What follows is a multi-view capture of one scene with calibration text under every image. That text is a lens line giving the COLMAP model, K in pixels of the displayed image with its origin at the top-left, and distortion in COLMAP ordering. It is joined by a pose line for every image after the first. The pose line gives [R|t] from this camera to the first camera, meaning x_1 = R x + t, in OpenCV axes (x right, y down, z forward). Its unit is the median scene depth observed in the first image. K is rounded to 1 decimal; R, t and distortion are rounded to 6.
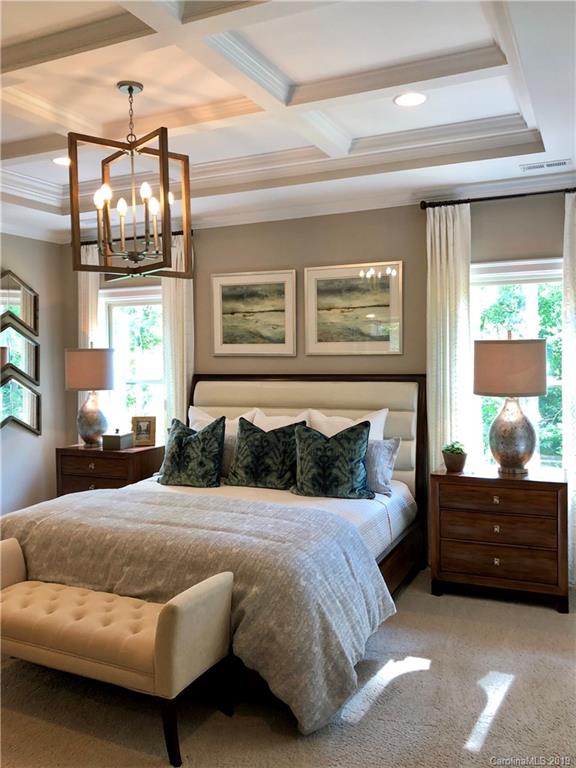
lens RADIAL K [[654.6, 0, 287.7], [0, 654.6, 383.0], [0, 0, 1]] dist [0.019462, 0.005708]
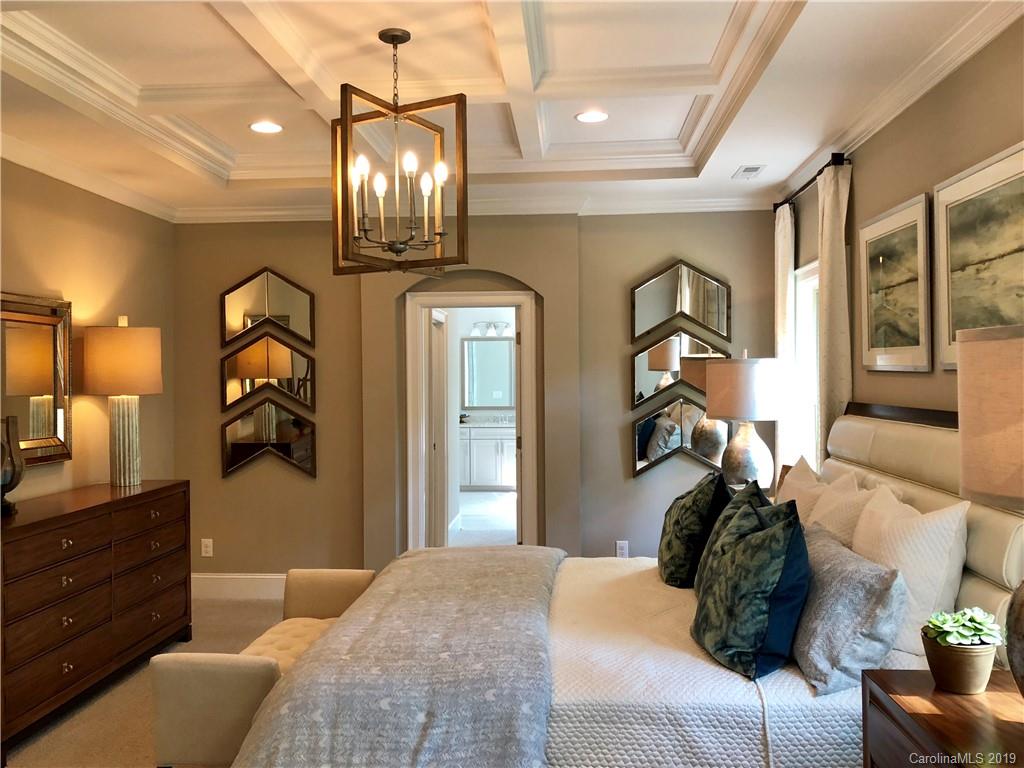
lens RADIAL K [[872.7, 0, 509.2], [0, 872.7, 382.2], [0, 0, 1]] dist [0.019462, 0.005708]
pose [[0.338422, 0.017843, -0.940825, 0.524194], [-0.036430, 0.999319, 0.005848, -0.025757], [0.940289, 0.032295, 0.338841, 0.499227]]
